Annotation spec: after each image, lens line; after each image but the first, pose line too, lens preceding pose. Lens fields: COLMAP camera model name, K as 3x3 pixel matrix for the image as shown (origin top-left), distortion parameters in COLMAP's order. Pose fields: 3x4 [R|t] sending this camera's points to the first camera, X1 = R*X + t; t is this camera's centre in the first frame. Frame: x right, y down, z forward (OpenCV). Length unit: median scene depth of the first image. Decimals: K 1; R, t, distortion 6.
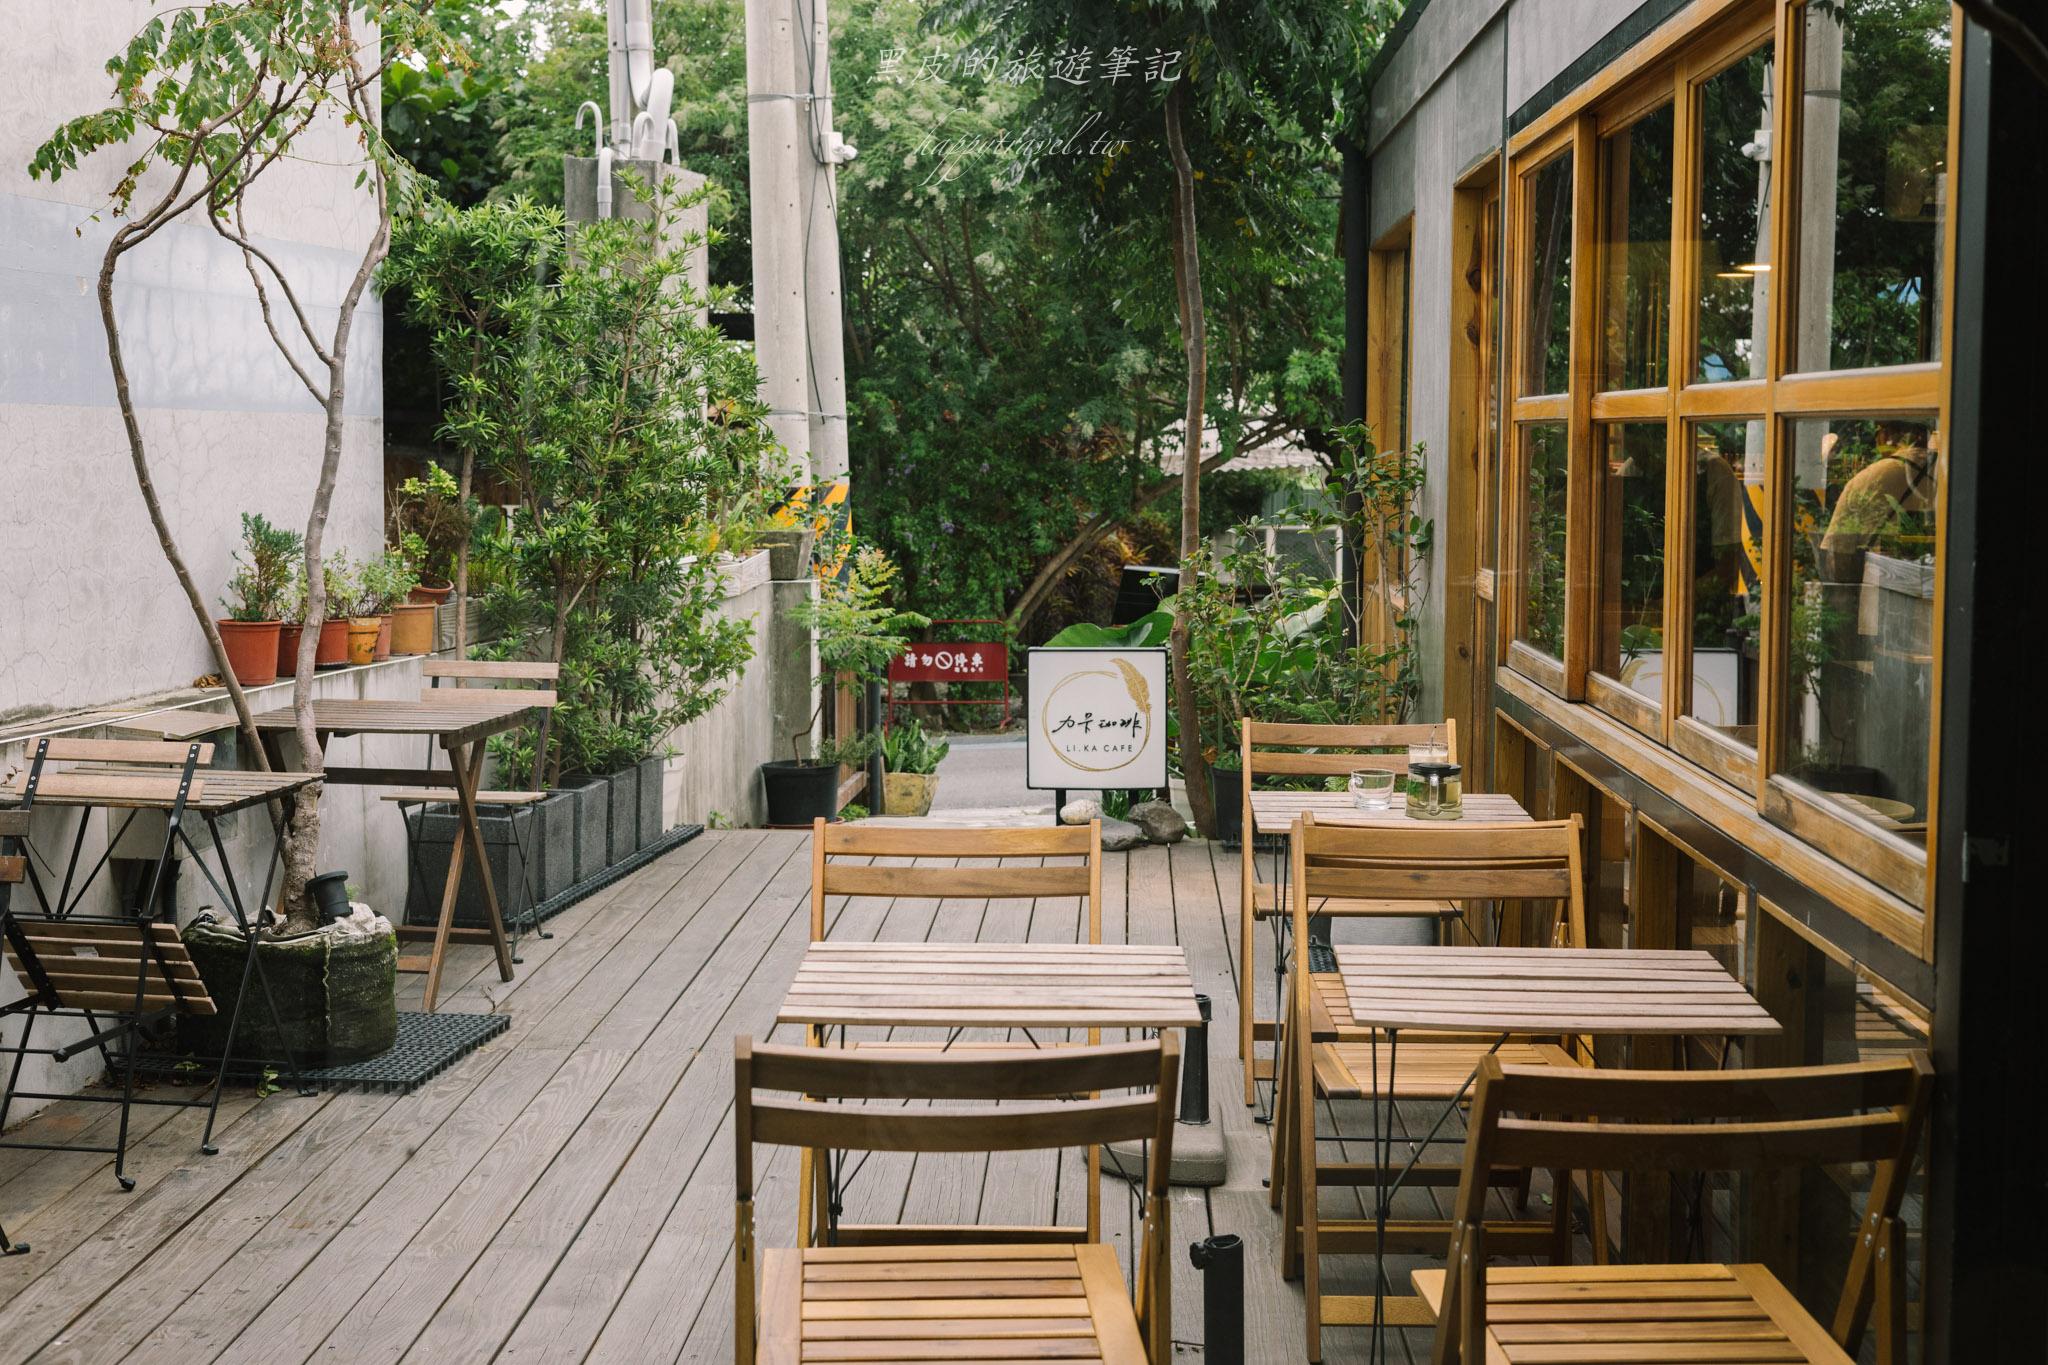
lens RADIAL K [[2874.7, 0, 1024.0], [0, 2874.7, 682.5], [0, 0, 1]] dist [0.015290, 0.051490]
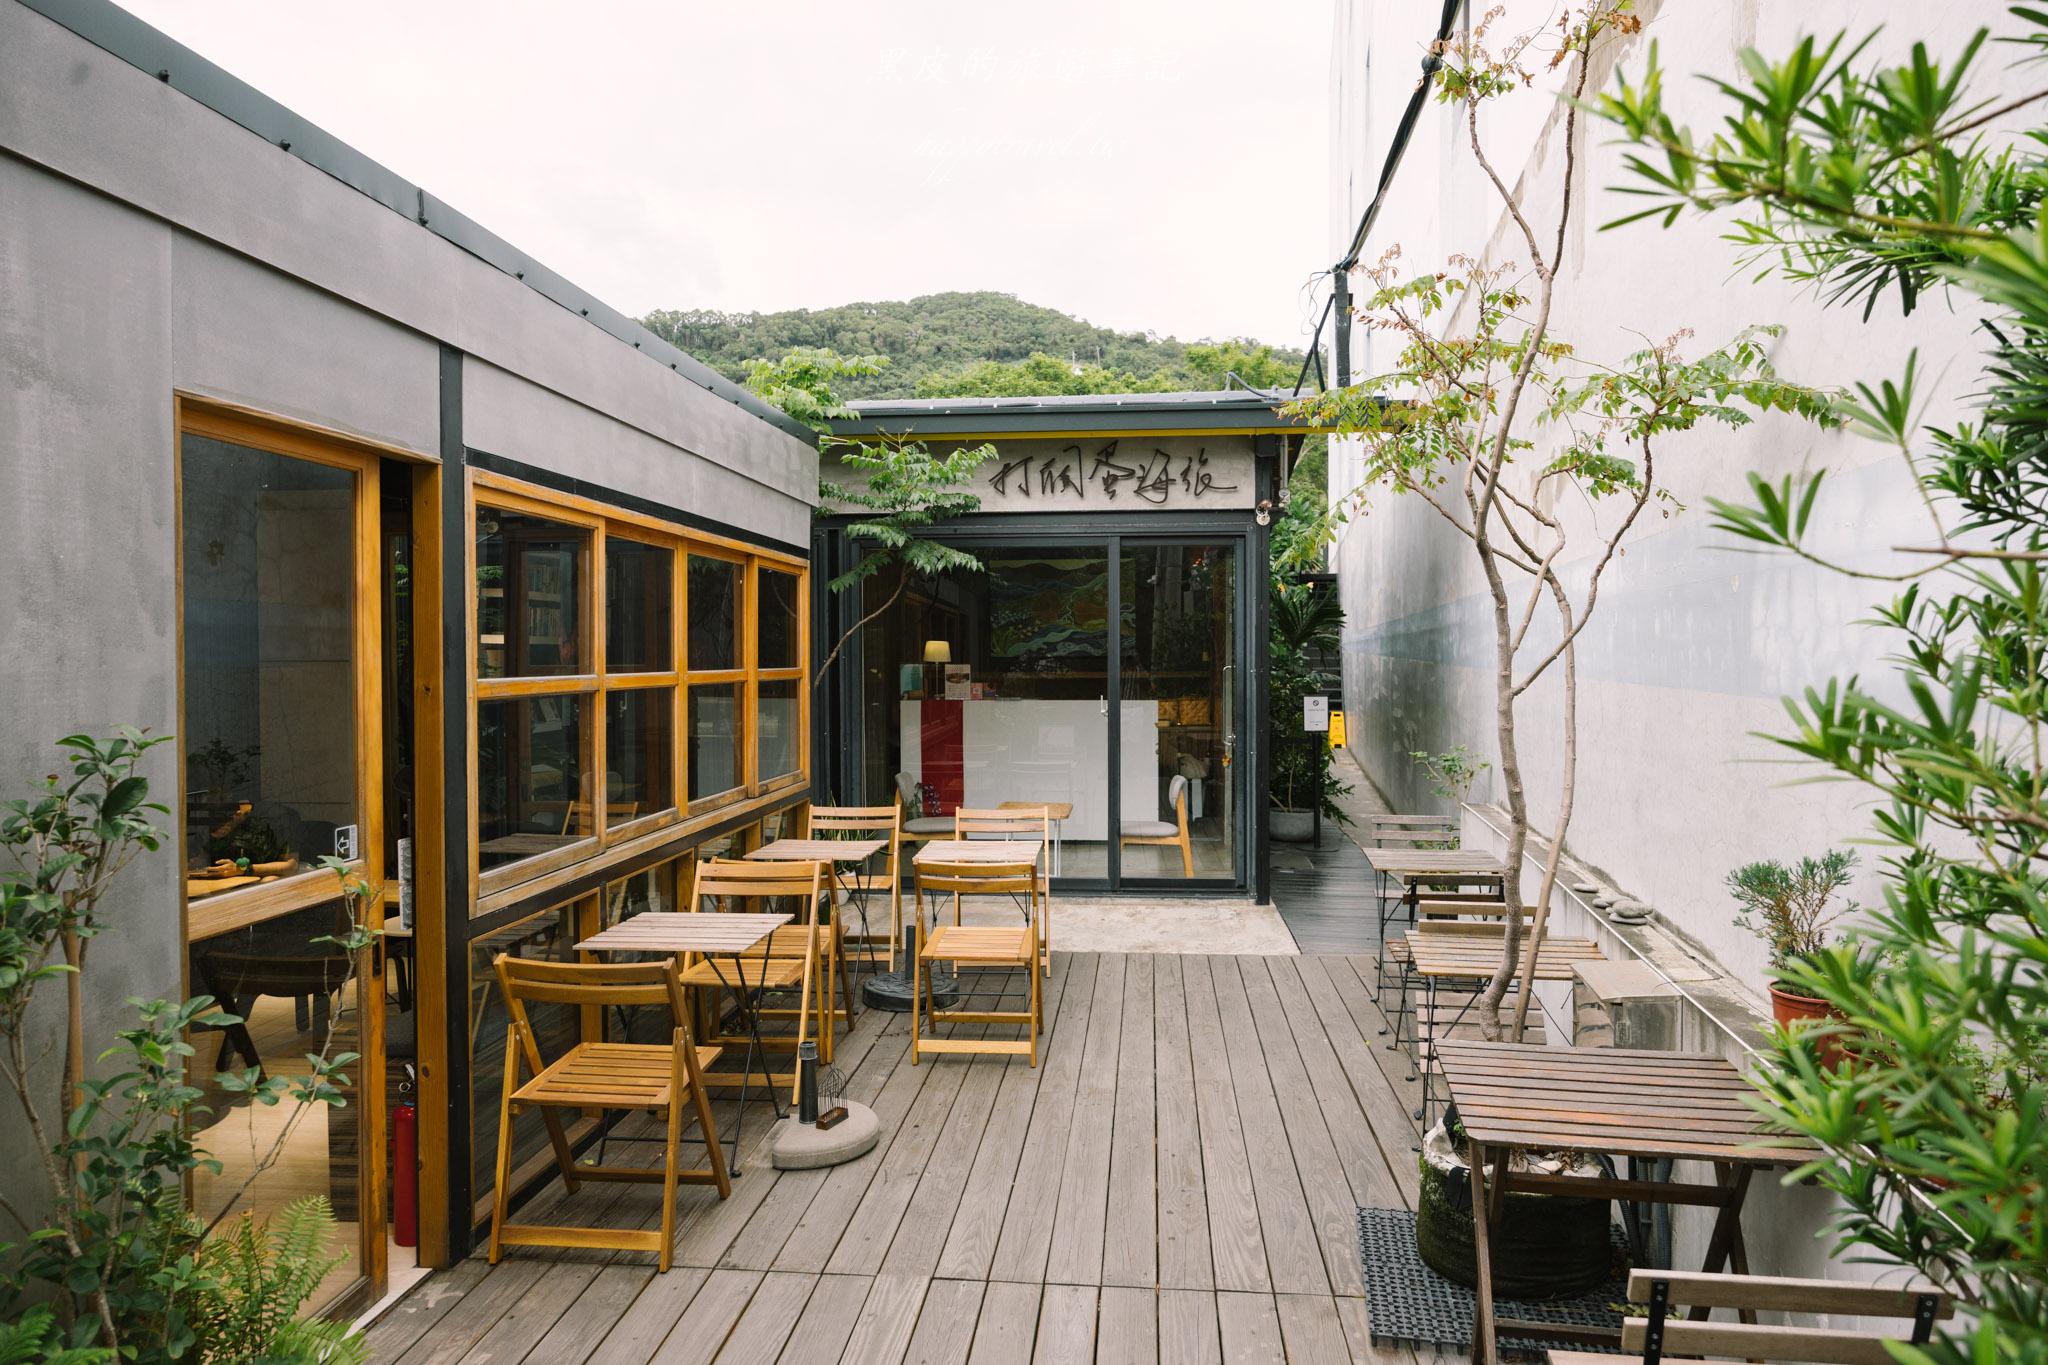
lens RADIAL K [[1280.4, 0, 1024.0], [0, 1280.4, 682.5], [0, 0, 1]] dist [-0.008283, -0.000255]
pose [[-0.997869, -0.010871, 0.064338, -0.078007], [-0.003742, 0.993935, 0.109903, -0.126045], [-0.065143, 0.109428, -0.991858, 1.197714]]
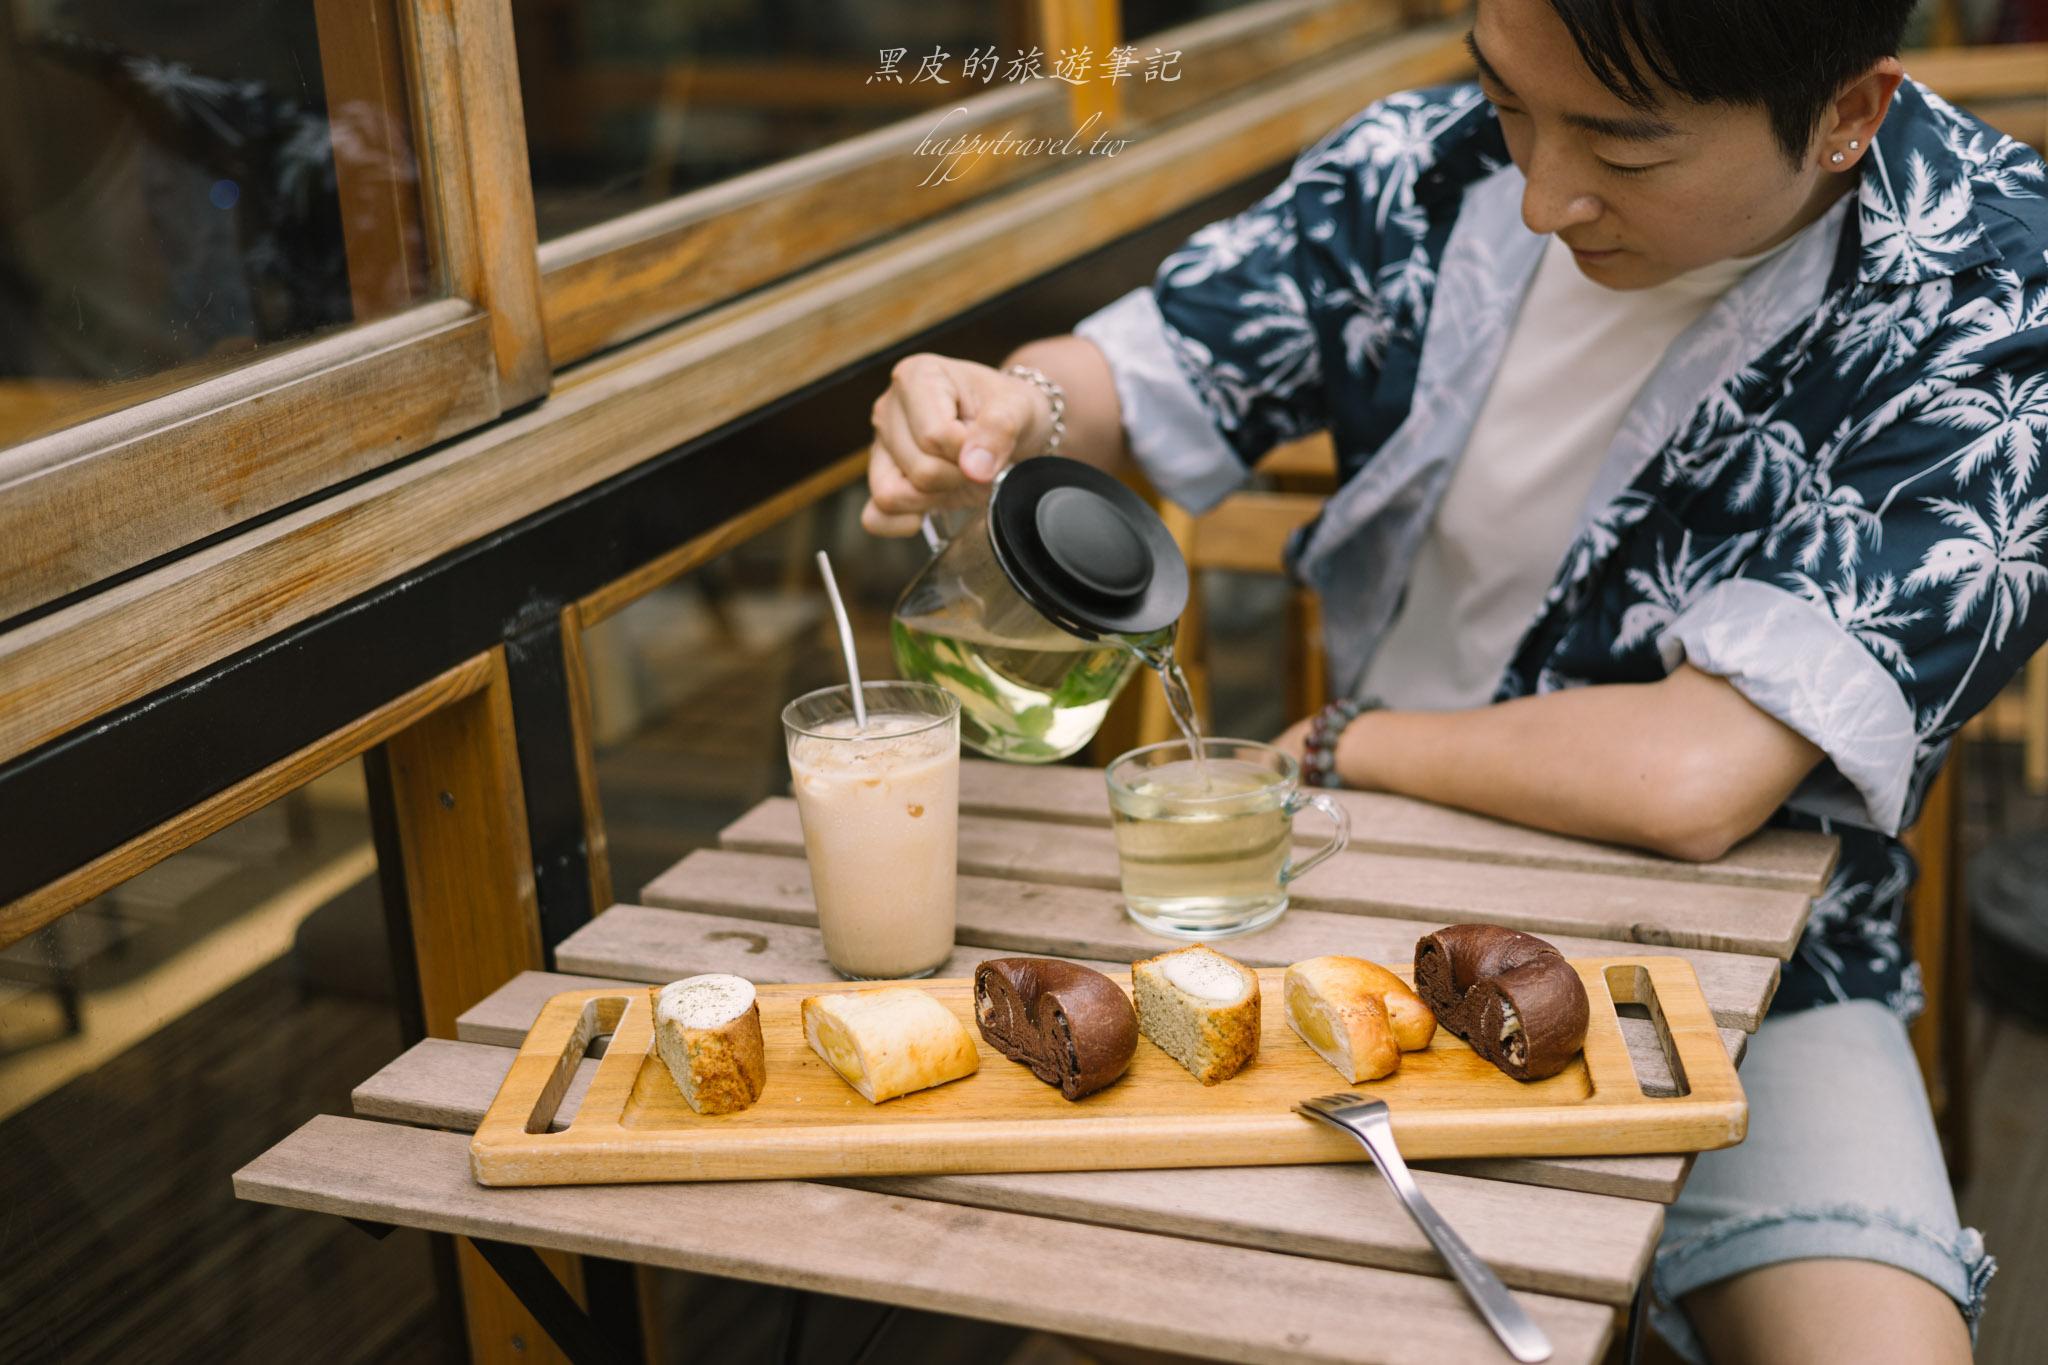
lens RADIAL K [[2922.7, 0, 1024.0], [0, 2922.7, 682.5], [0, 0, 1]] dist [-0.019514, -0.019989]
pose [[-0.927298, -0.070907, 0.367547, 0.027791], [0.084571, 0.916821, 0.390239, -0.053158], [-0.364646, 0.392952, -0.844169, 0.859450]]
